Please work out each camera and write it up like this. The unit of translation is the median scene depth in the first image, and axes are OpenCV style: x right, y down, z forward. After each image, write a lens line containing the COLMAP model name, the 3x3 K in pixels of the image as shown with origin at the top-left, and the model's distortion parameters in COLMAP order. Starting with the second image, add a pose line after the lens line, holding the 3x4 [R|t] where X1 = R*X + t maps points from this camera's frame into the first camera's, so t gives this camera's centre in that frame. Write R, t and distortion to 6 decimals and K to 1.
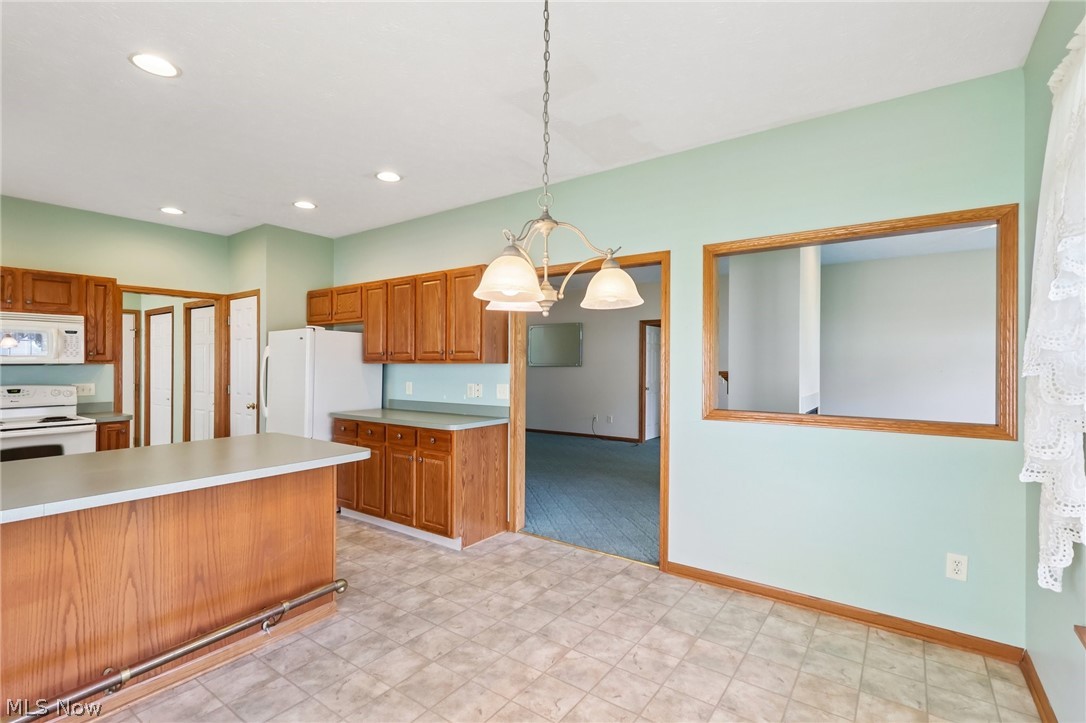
lens RADIAL K [[504.2, 0, 539.4], [0, 504.2, 363.1], [0, 0, 1]] dist [-0.001363, 0.001994]
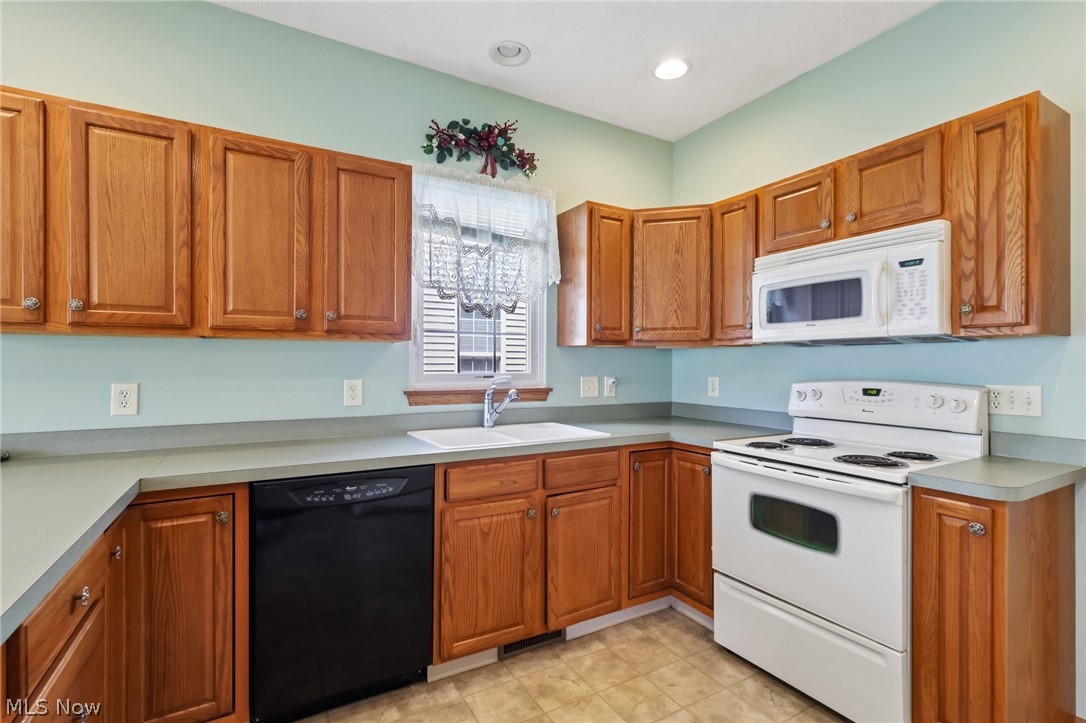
lens RADIAL K [[504.2, 0, 545.7], [0, 504.2, 364.0], [0, 0, 1]] dist [-0.001363, 0.001994]
pose [[-0.405479, 0.002434, -0.914101, -0.398168], [-0.000001, 0.999996, 0.002664, 0.023623], [0.914105, 0.001081, -0.405477, 0.875020]]
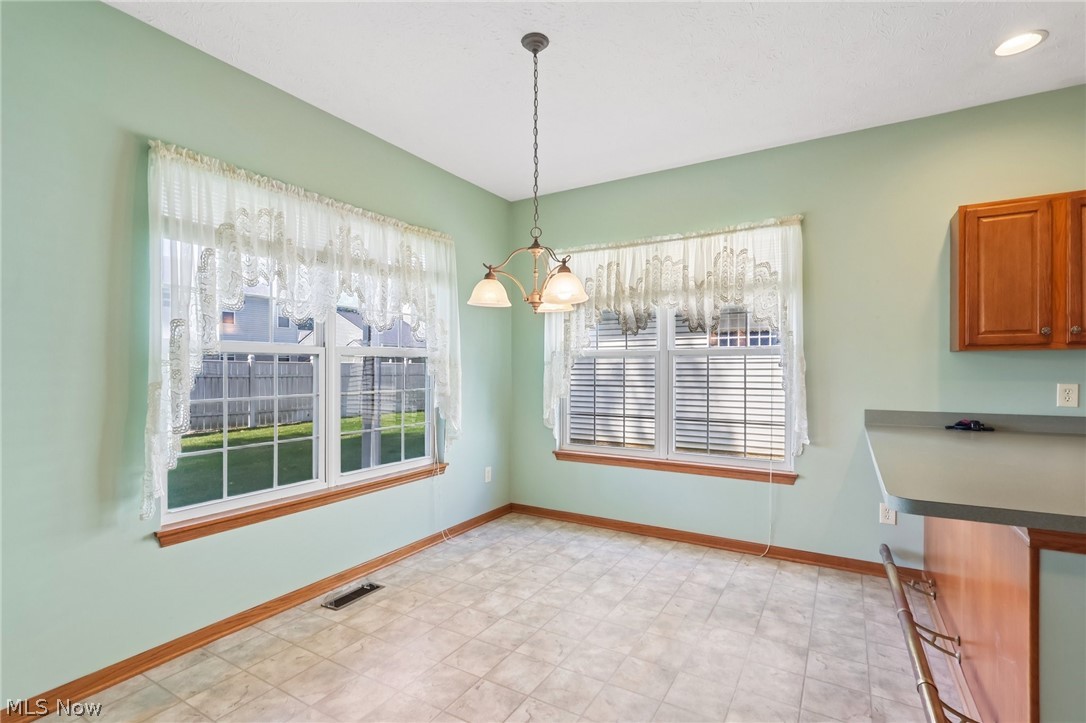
lens RADIAL K [[504.2, 0, 544.2], [0, 504.2, 367.5], [0, 0, 1]] dist [-0.001363, 0.001994]
pose [[-0.995782, 0.001580, -0.091734, 0.044344], [0.002043, 0.999986, -0.004954, 0.023831], [0.091724, -0.005120, -0.995771, 0.905205]]
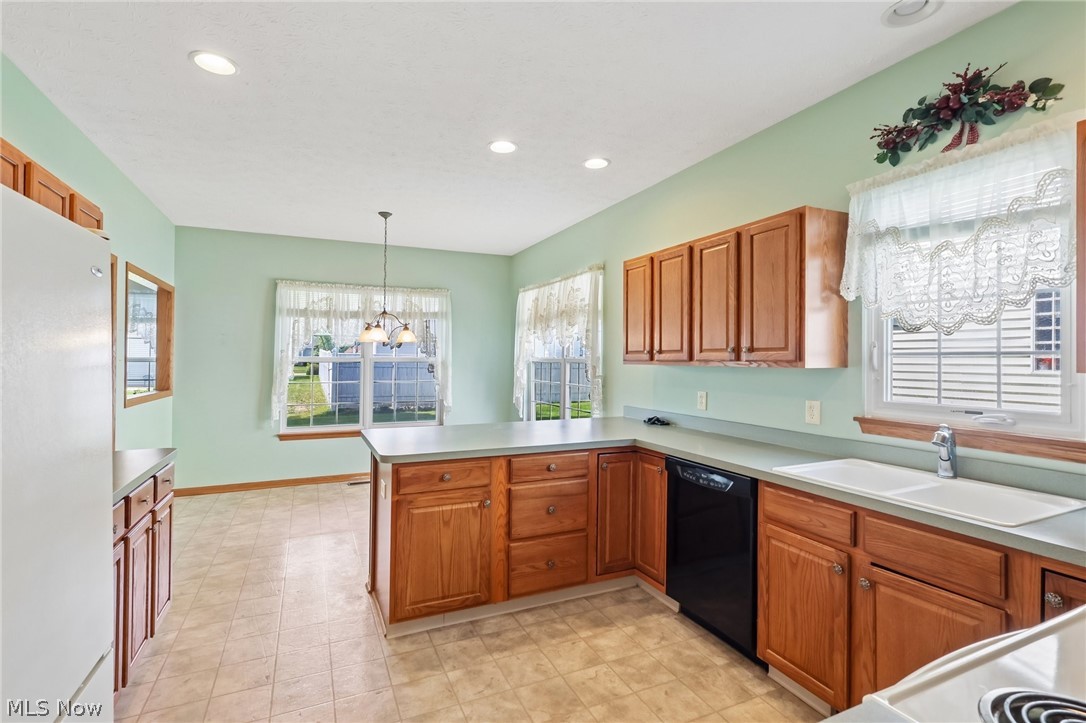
lens RADIAL K [[504.2, 0, 542.8], [0, 504.2, 353.1], [0, 0, 1]] dist [-0.001363, 0.001994]
pose [[-0.874971, 0.001439, 0.484174, -0.831501], [-0.006792, 0.999861, -0.015245, -0.004724], [-0.484128, -0.016627, -0.874839, 1.163985]]
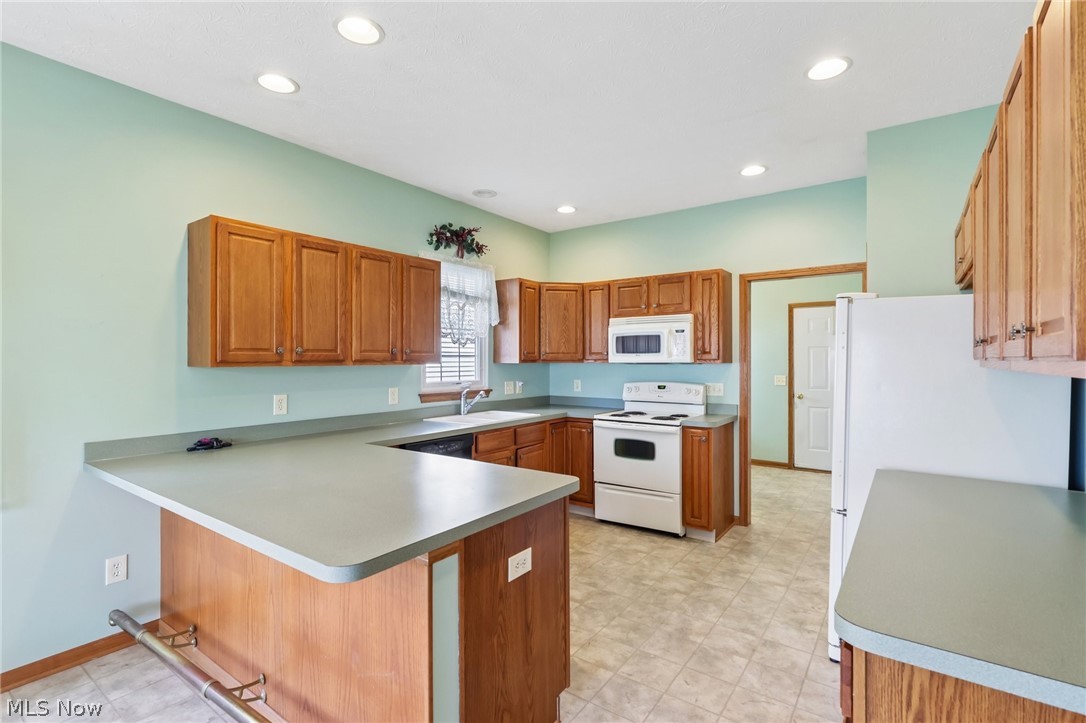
lens RADIAL K [[504.2, 0, 546.5], [0, 504.2, 360.8], [0, 0, 1]] dist [-0.001363, 0.001994]
pose [[0.005960, 0.005501, -0.999967, 0.066554], [0.003228, 0.999980, 0.005520, -0.009145], [0.999977, -0.003261, 0.005943, 0.718797]]
